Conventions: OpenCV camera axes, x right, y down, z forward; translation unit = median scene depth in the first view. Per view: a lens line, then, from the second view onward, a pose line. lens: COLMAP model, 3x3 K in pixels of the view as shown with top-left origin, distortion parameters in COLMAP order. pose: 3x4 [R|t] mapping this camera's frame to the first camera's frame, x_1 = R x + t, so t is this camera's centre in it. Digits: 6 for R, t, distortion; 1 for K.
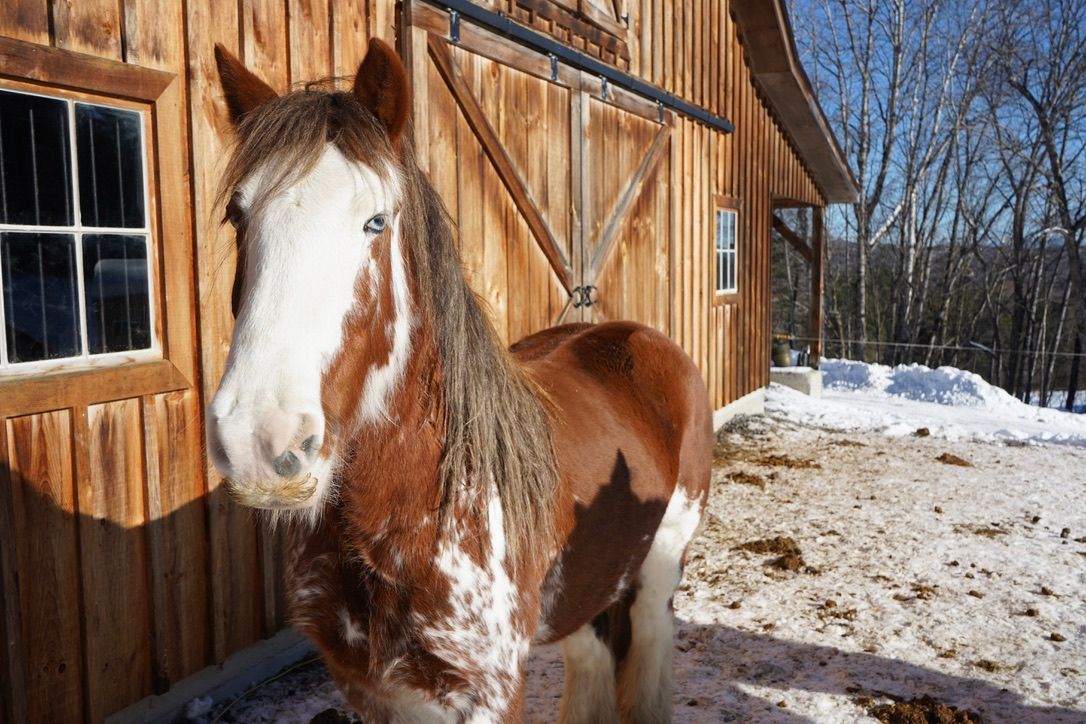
lens RADIAL K [[959.4, 0, 547.4], [0, 959.4, 360.3], [0, 0, 1]] dist [-0.012163, 0.015599]
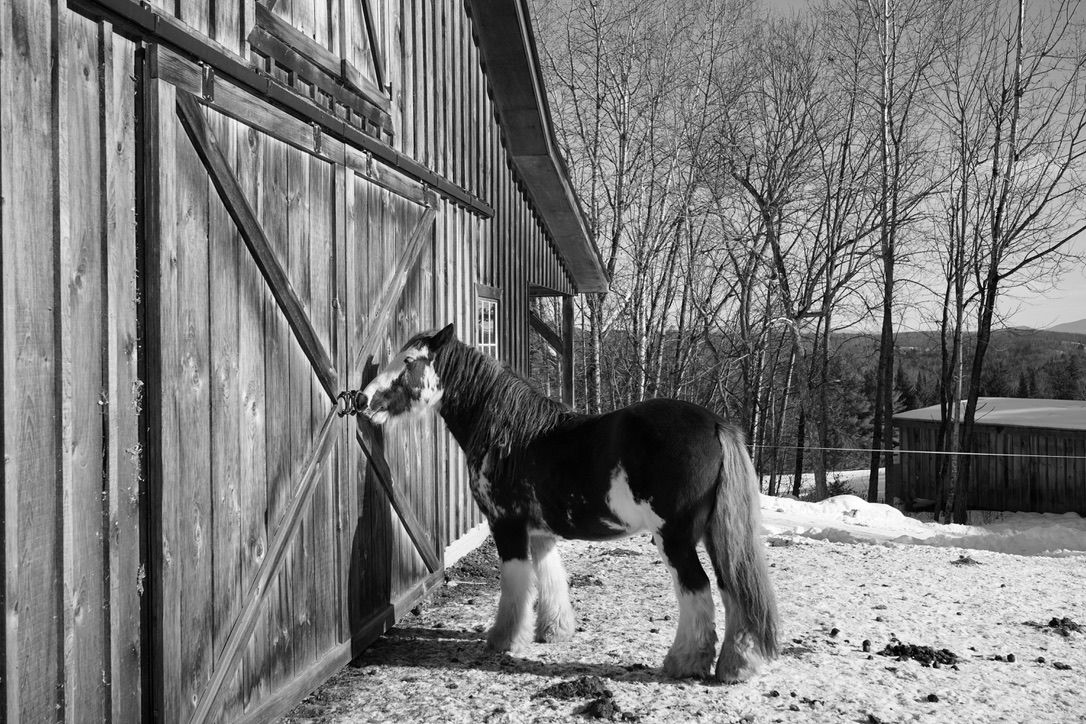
lens RADIAL K [[1039.9, 0, 548.2], [0, 1039.9, 358.2], [0, 0, 1]] dist [0.008342, -0.003578]
pose [[0.961658, 0.000568, 0.274253, -0.047043], [0.024668, 0.995765, -0.088561, -0.020713], [-0.273142, 0.091931, 0.957571, 0.065767]]
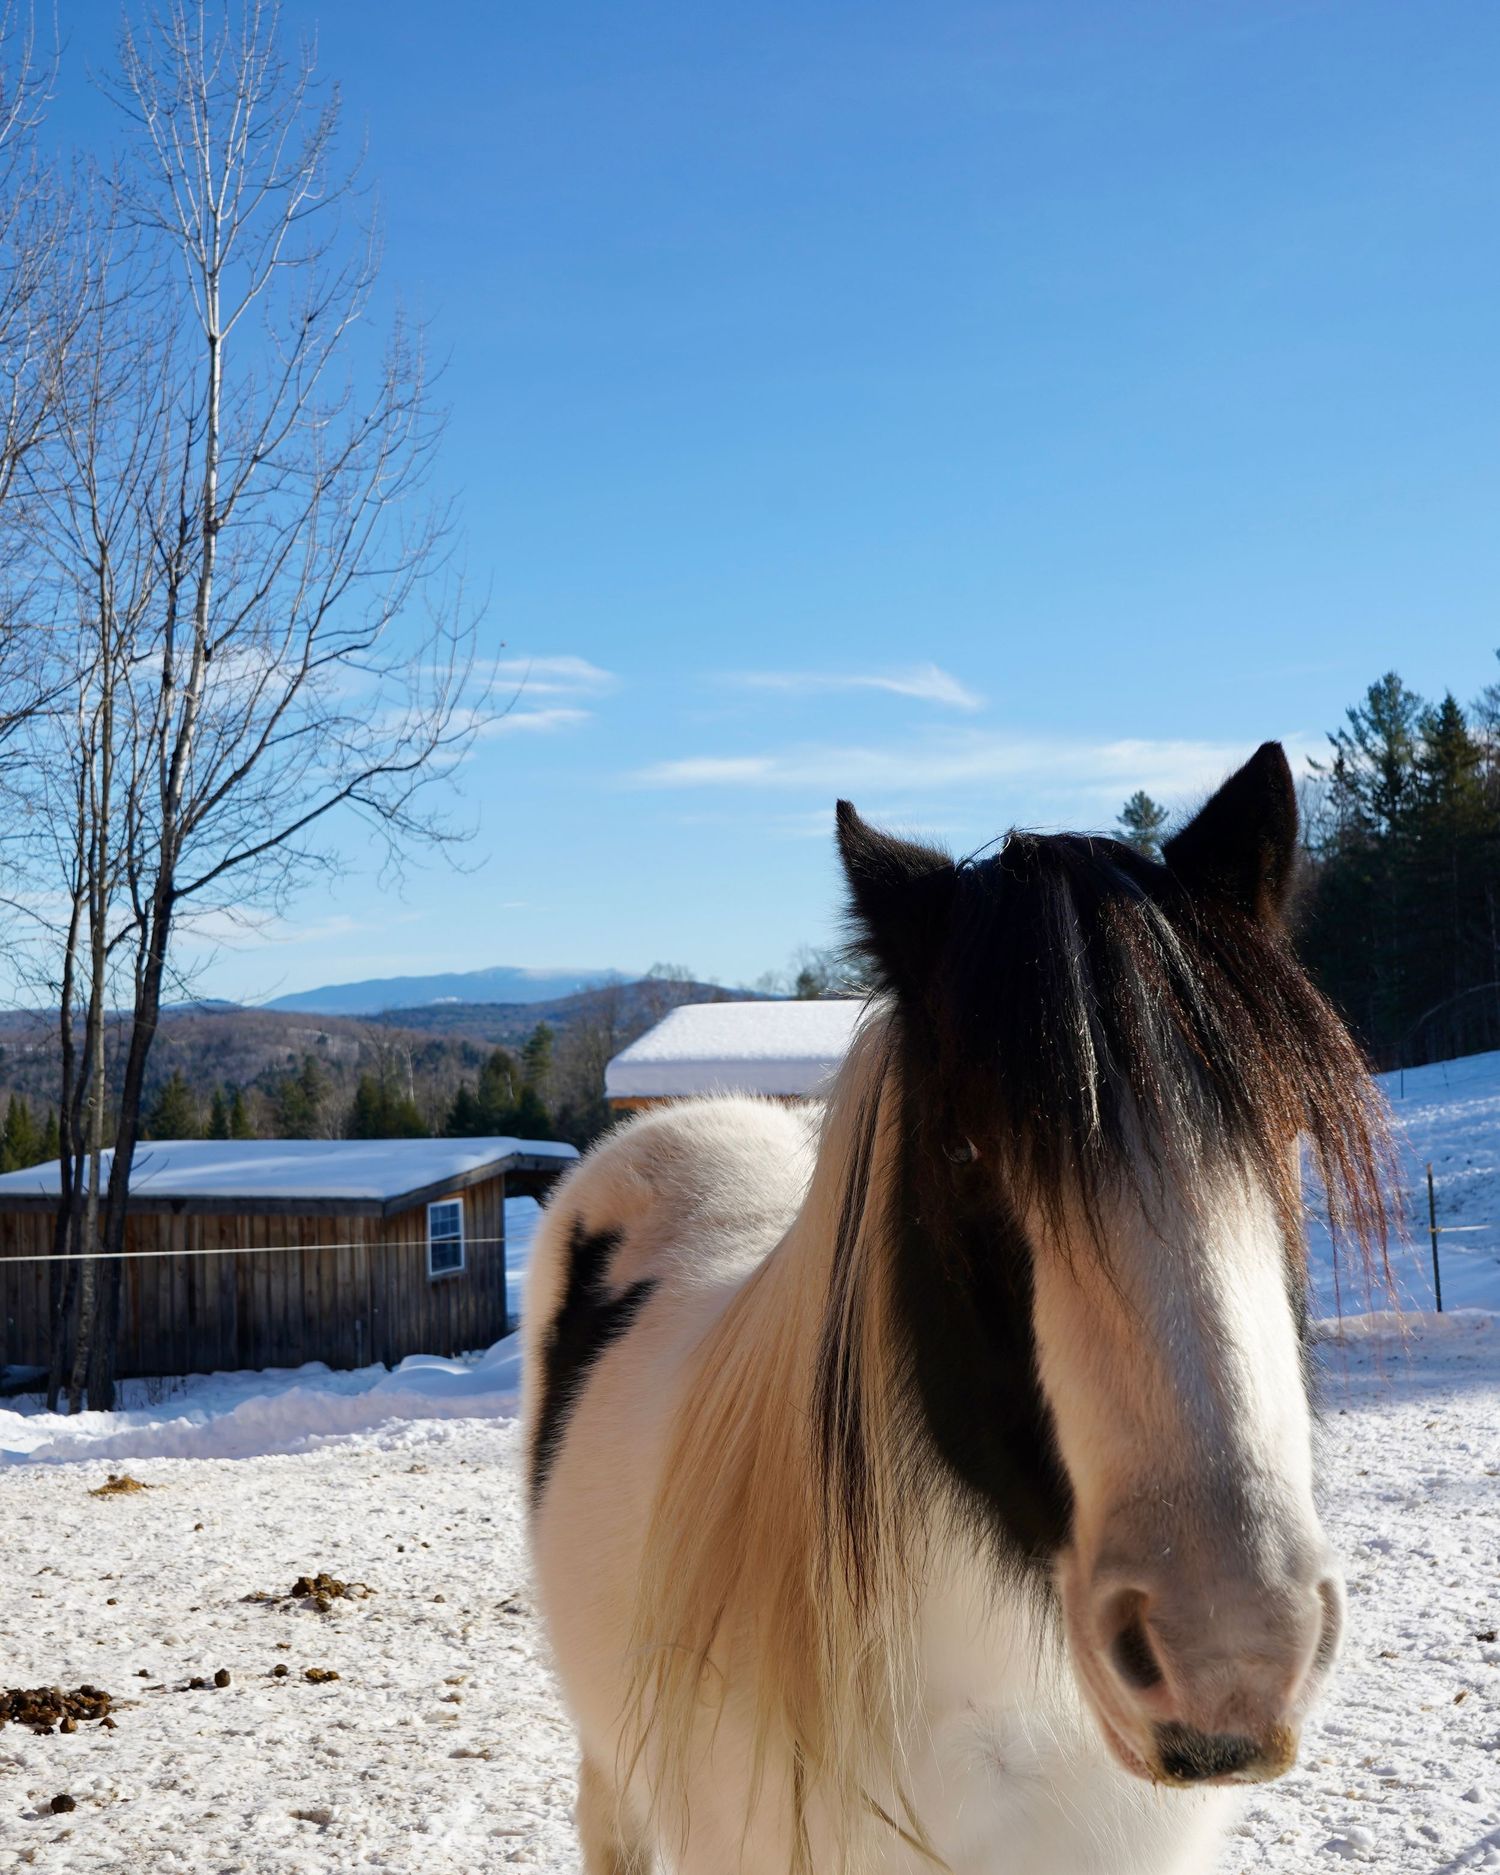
lens RADIAL K [[2229.6, 0, 754.0], [0, 2229.6, 934.4], [0, 0, 1]] dist [-0.005277, -0.001907]
pose [[0.588725, 0.032001, 0.807700, -0.026684], [0.092979, 0.989903, -0.106992, -0.014222], [-0.802968, 0.138087, 0.579805, 0.106411]]
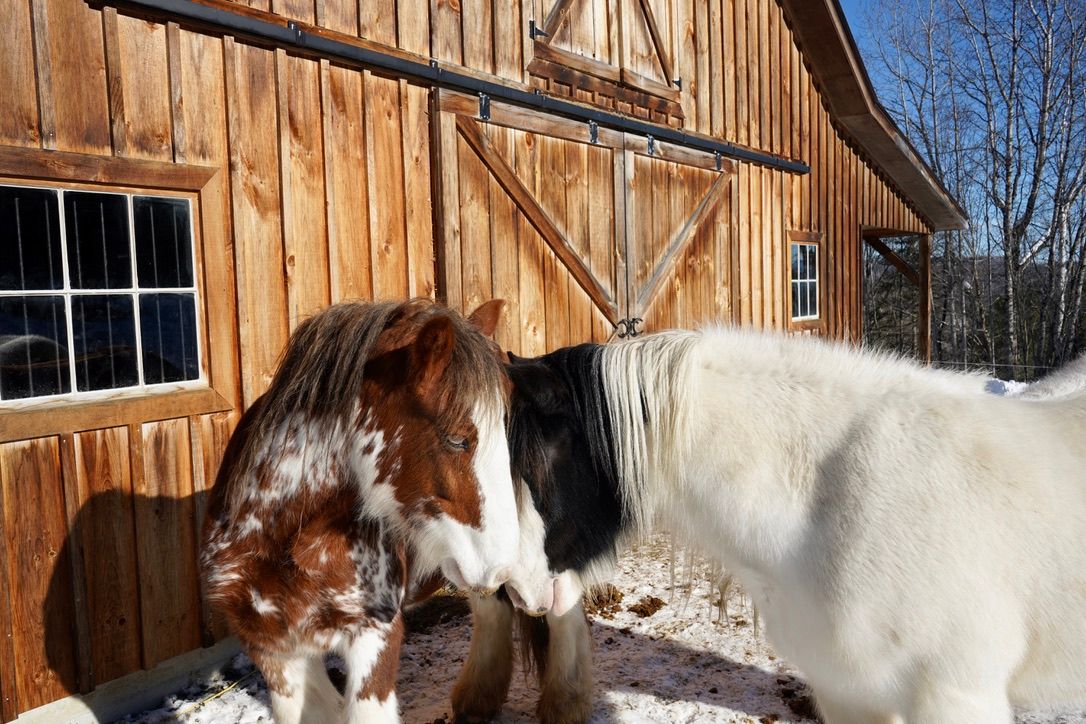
lens RADIAL K [[858.5, 0, 545.5], [0, 858.5, 359.3], [0, 0, 1]] dist [-0.004869, 0.008039]
pose [[0.980464, -0.004357, -0.196652, 0.145564], [0.000407, 0.999797, -0.020122, -0.008256], [0.196700, 0.019648, 0.980267, -0.026323]]
